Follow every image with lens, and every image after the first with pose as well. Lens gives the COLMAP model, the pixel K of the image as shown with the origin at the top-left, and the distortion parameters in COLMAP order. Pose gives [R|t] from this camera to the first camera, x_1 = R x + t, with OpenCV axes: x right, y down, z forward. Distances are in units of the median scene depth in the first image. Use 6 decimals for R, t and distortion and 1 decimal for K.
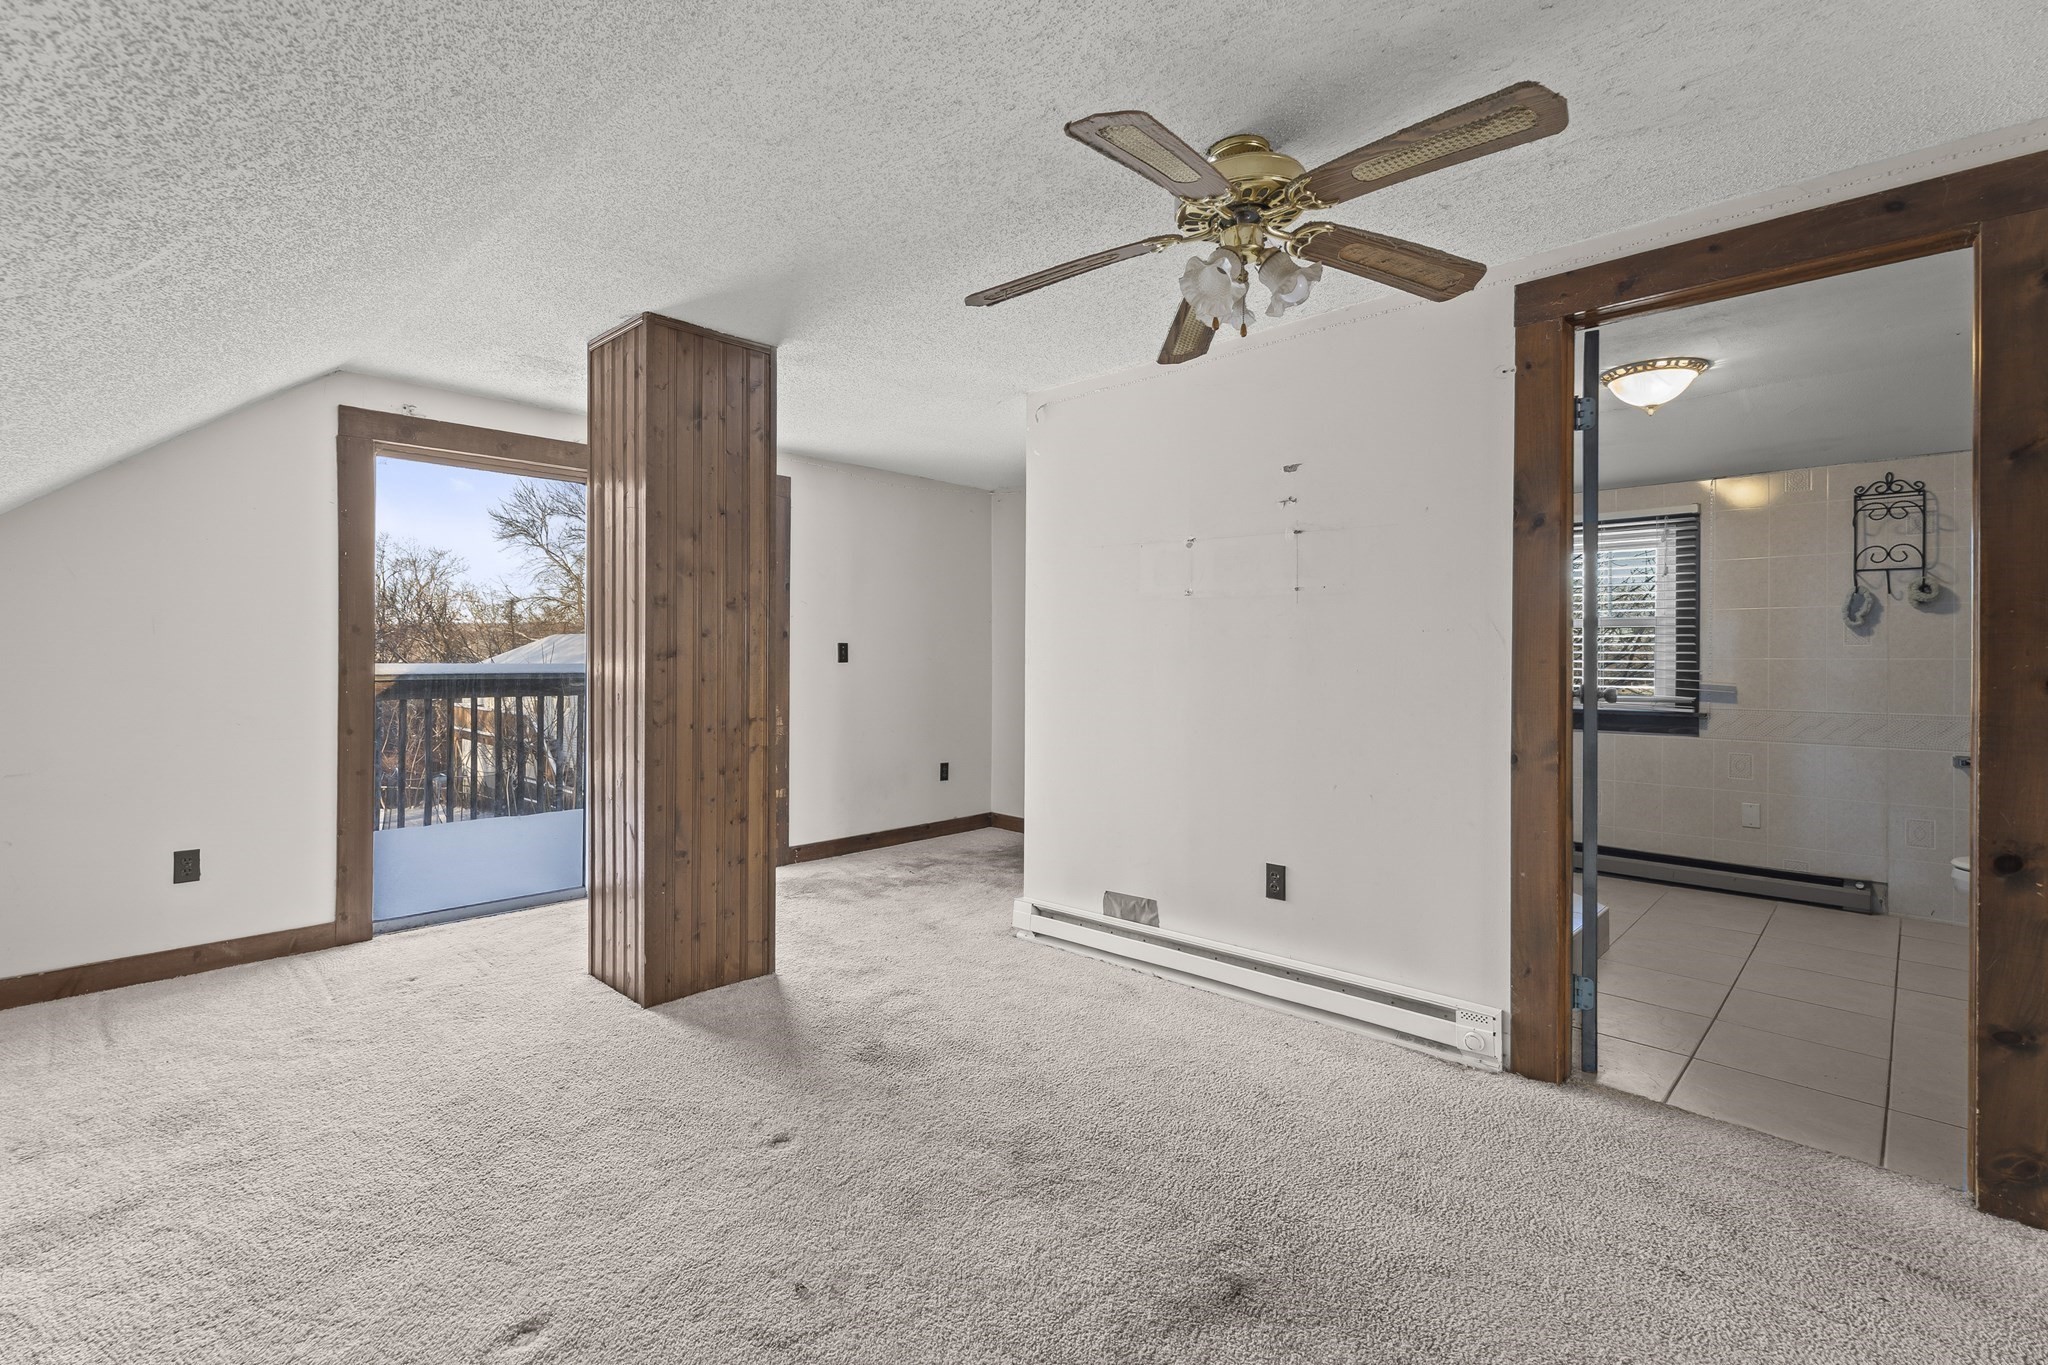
lens RADIAL K [[924.4, 0, 991.7], [0, 924.4, 656.5], [0, 0, 1]] dist [-0.001038, -0.002160]
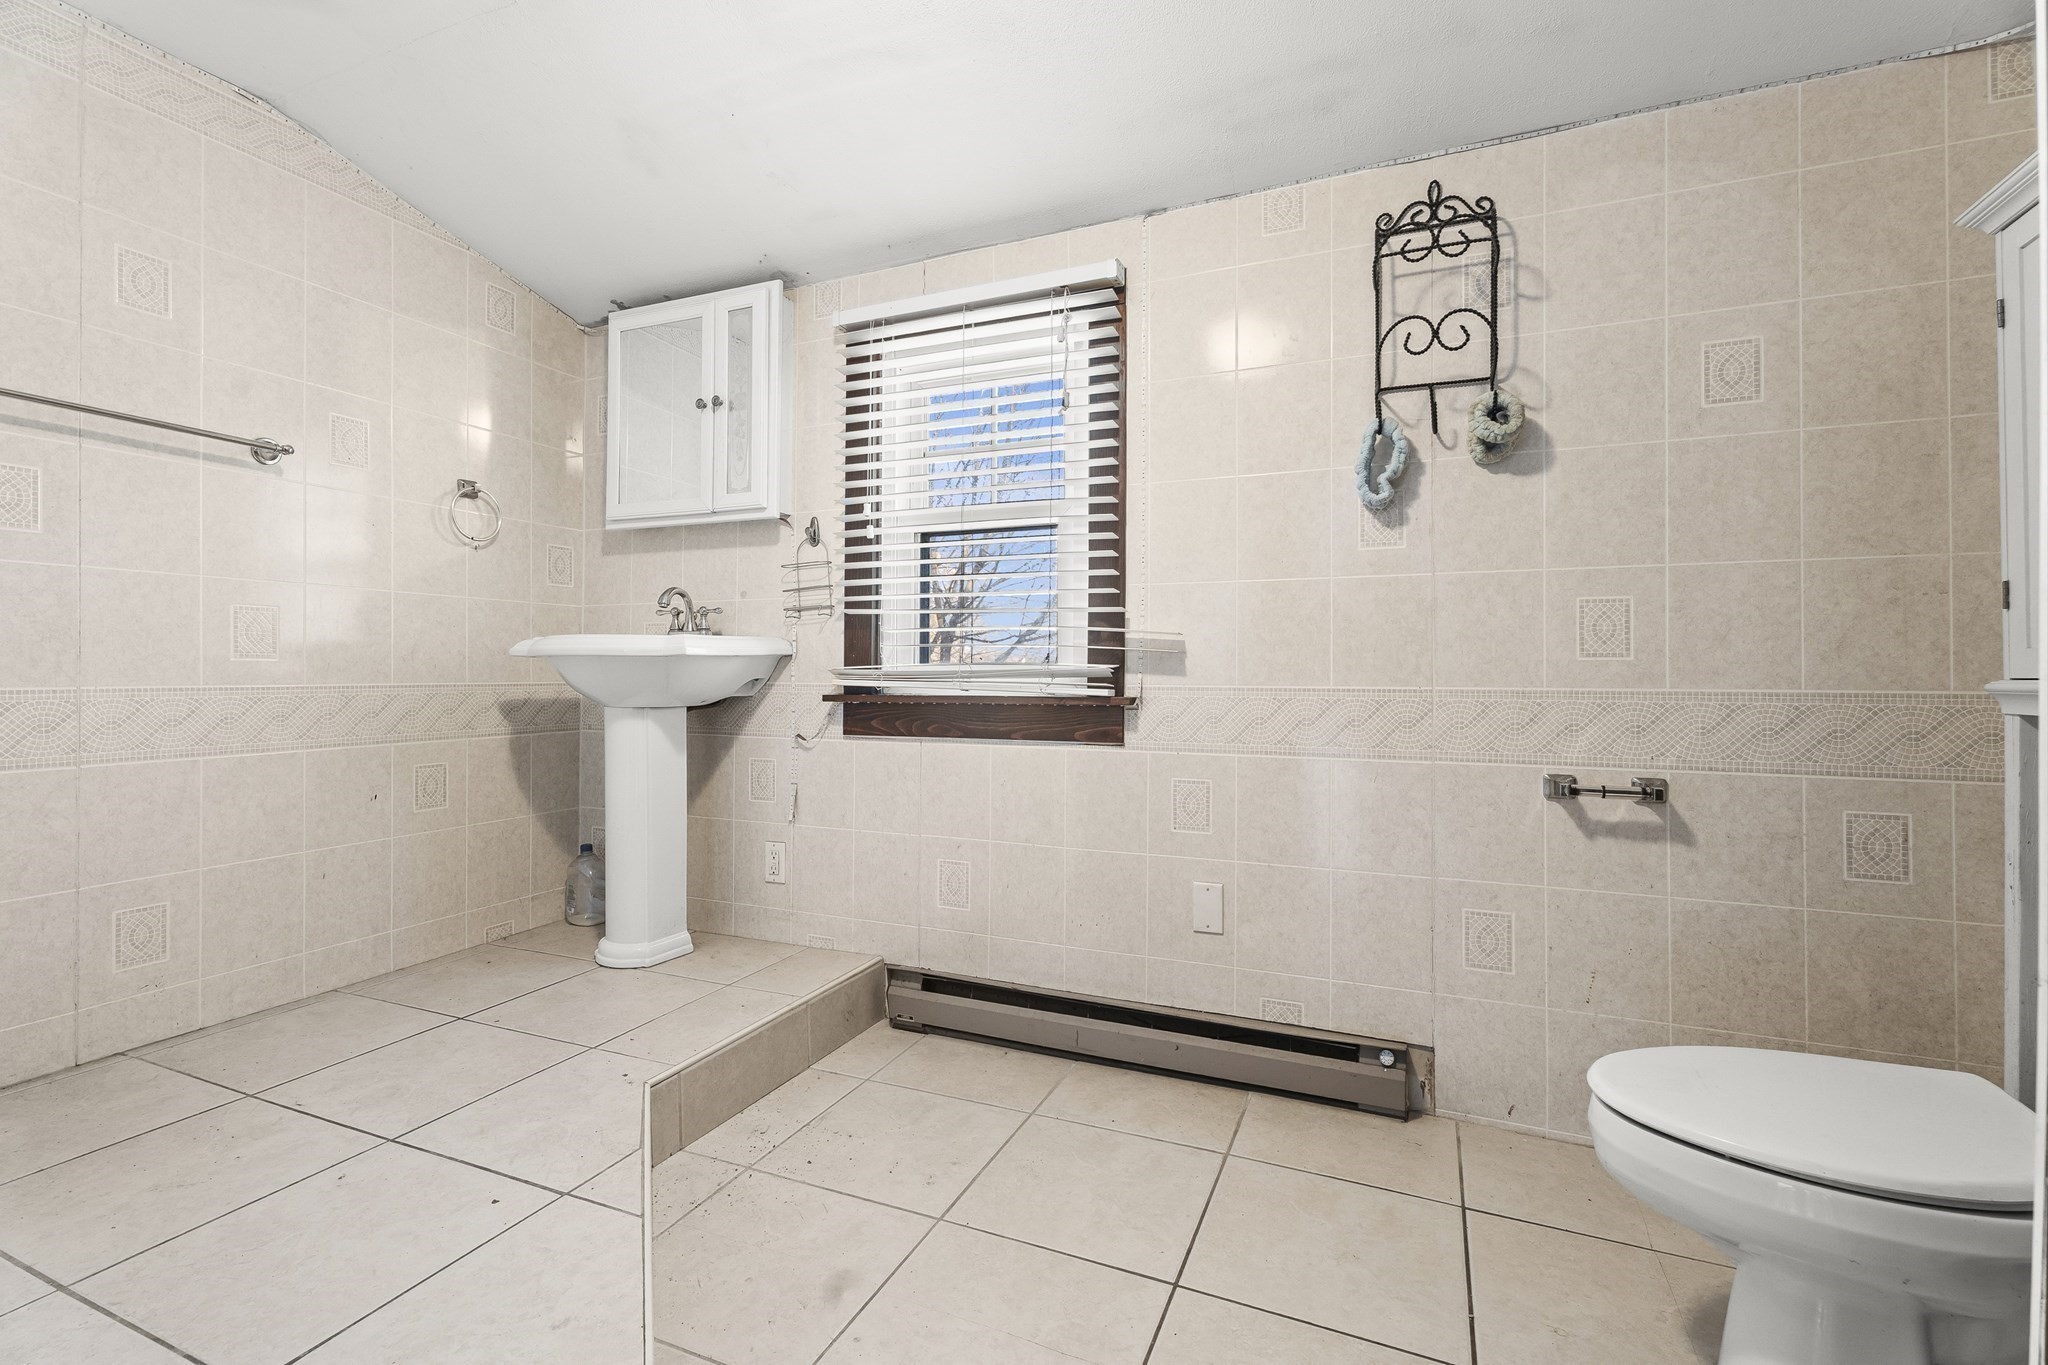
lens RADIAL K [[924.4, 0, 1008.4], [0, 924.4, 667.0], [0, 0, 1]] dist [-0.001038, -0.002160]
pose [[0.934166, -0.004422, 0.356812, 0.594020], [0.003326, 0.999988, 0.003683, 0.048236], [-0.356824, -0.002254, 0.934169, 0.628864]]
